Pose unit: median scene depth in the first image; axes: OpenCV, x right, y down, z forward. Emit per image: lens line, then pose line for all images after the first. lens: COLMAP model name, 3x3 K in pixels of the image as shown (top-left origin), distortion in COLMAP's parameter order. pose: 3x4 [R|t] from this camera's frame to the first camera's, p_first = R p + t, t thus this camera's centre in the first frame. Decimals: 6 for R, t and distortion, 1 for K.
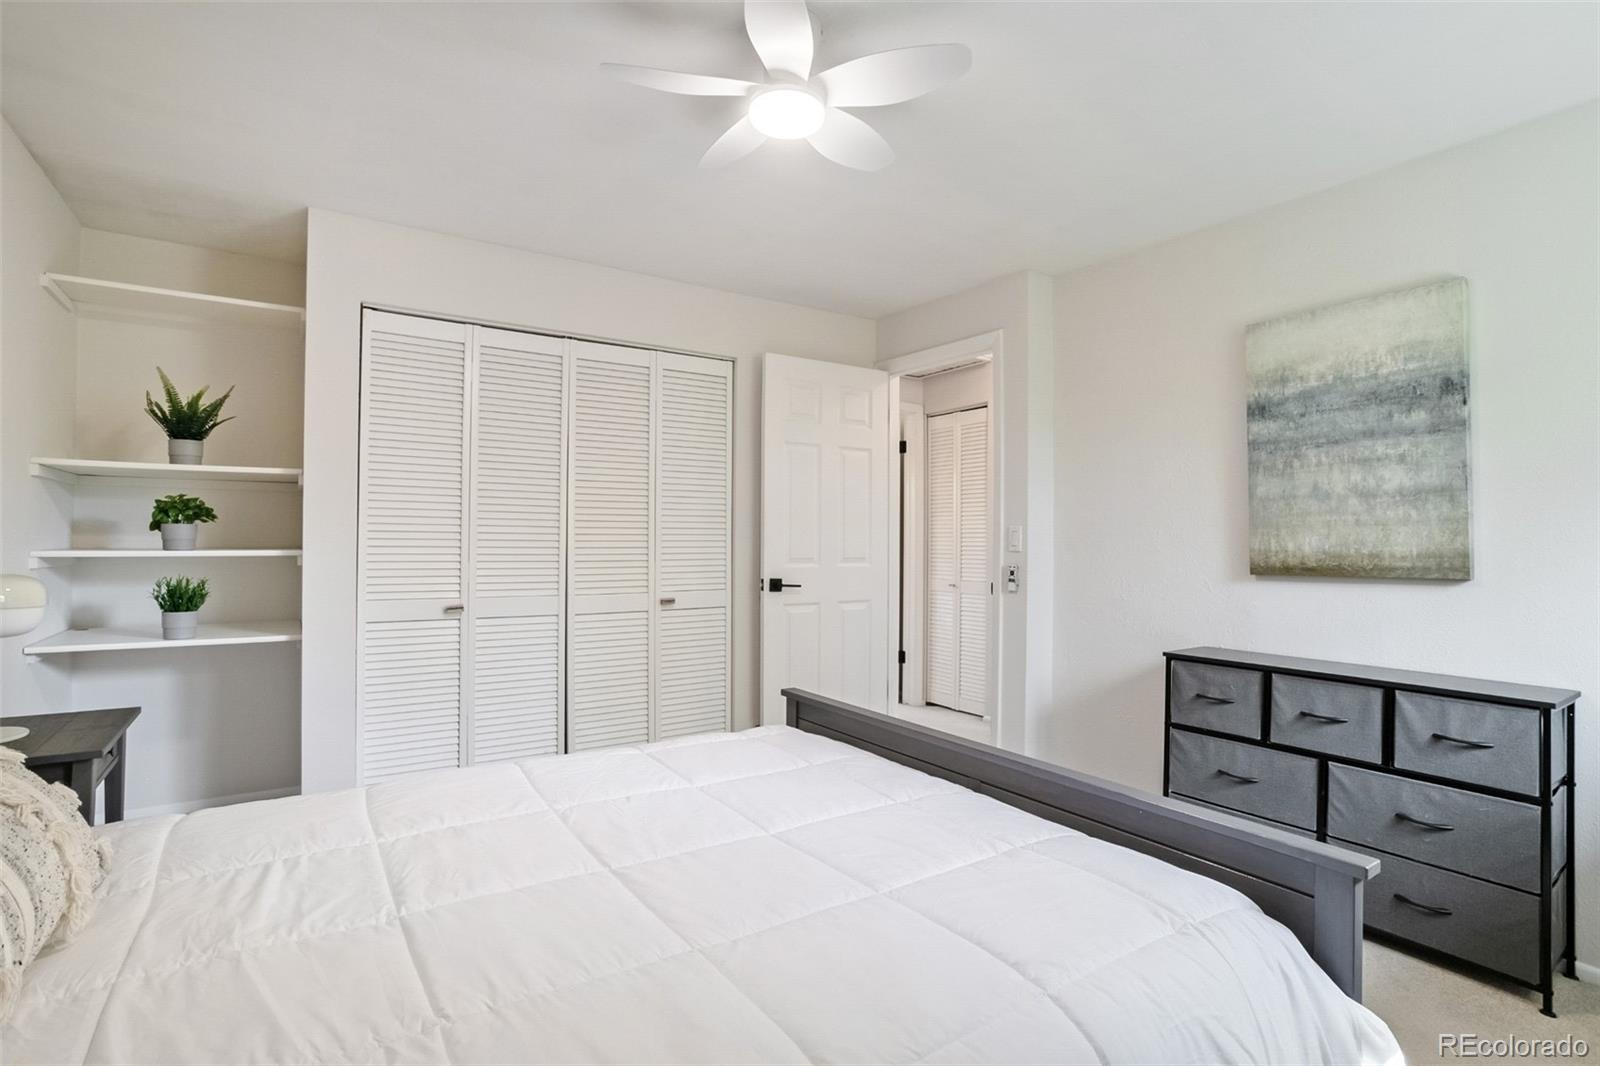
lens RADIAL K [[782.6, 0, 806.2], [0, 782.6, 529.4], [0, 0, 1]] dist [0.001147, 0.000604]
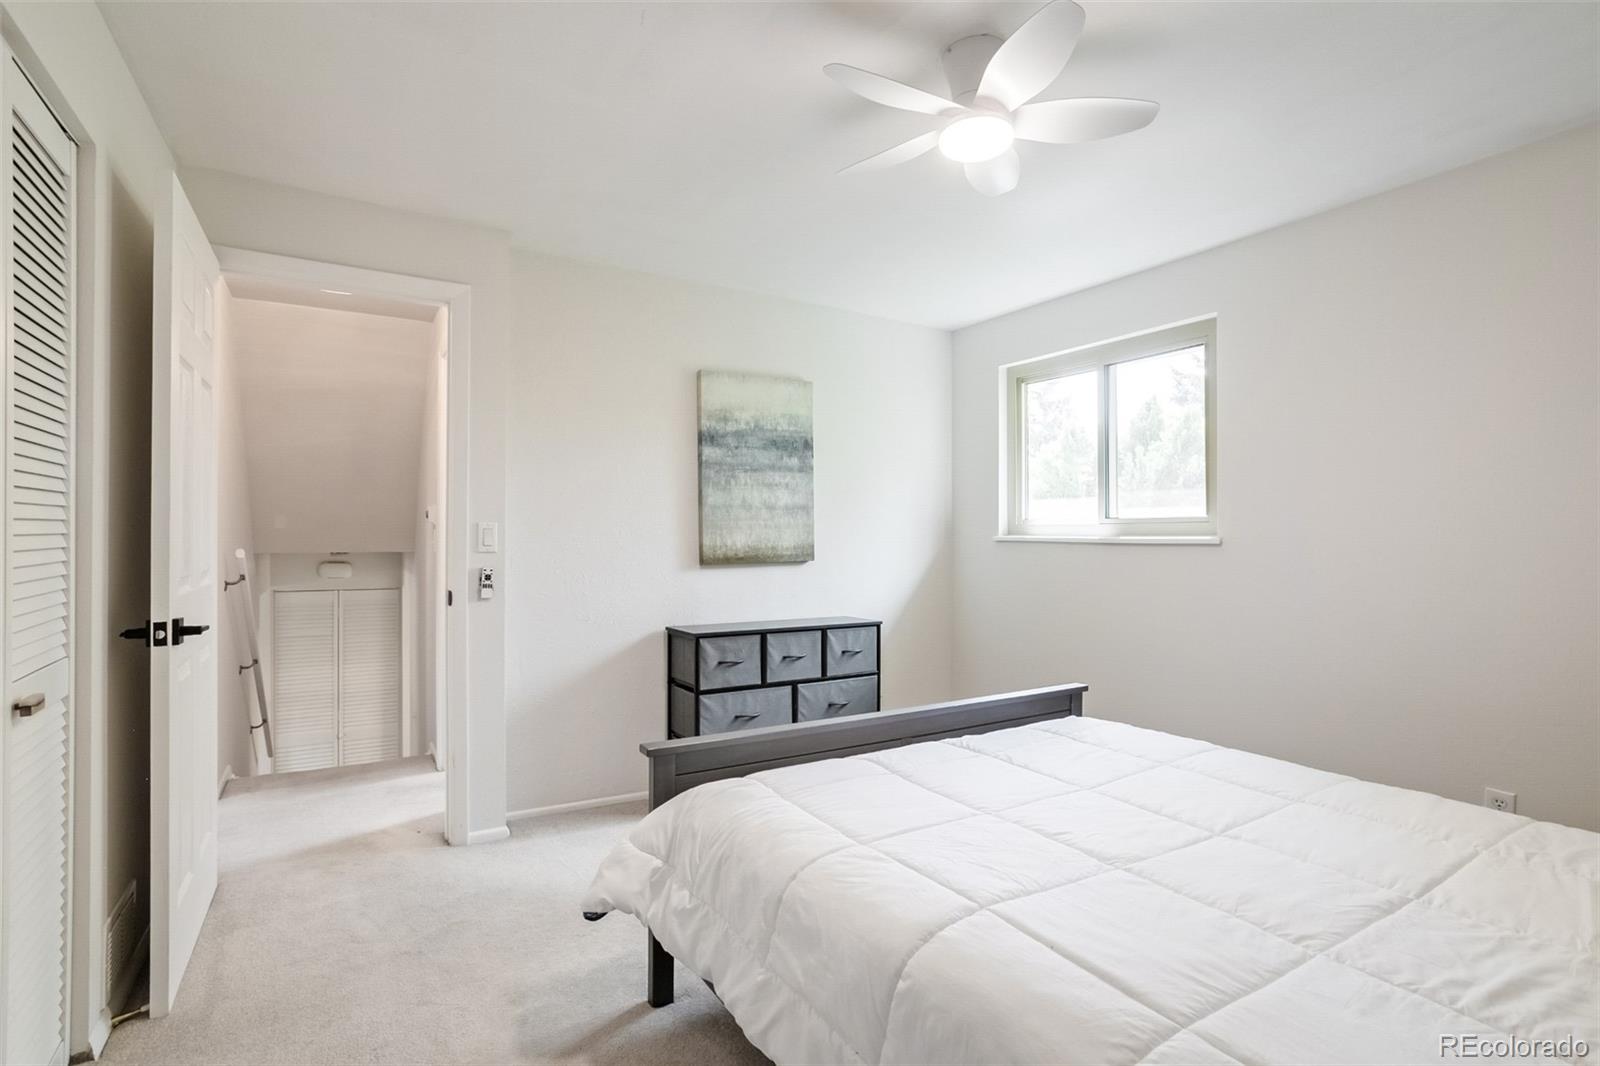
lens RADIAL K [[782.6, 0, 806.2], [0, 782.6, 529.4], [0, 0, 1]] dist [0.001147, 0.000604]
pose [[0.058040, 0.001825, 0.998313, -0.785912], [-0.016624, 0.999861, -0.000861, -0.002198], [-0.998176, -0.016545, 0.058062, 0.842651]]
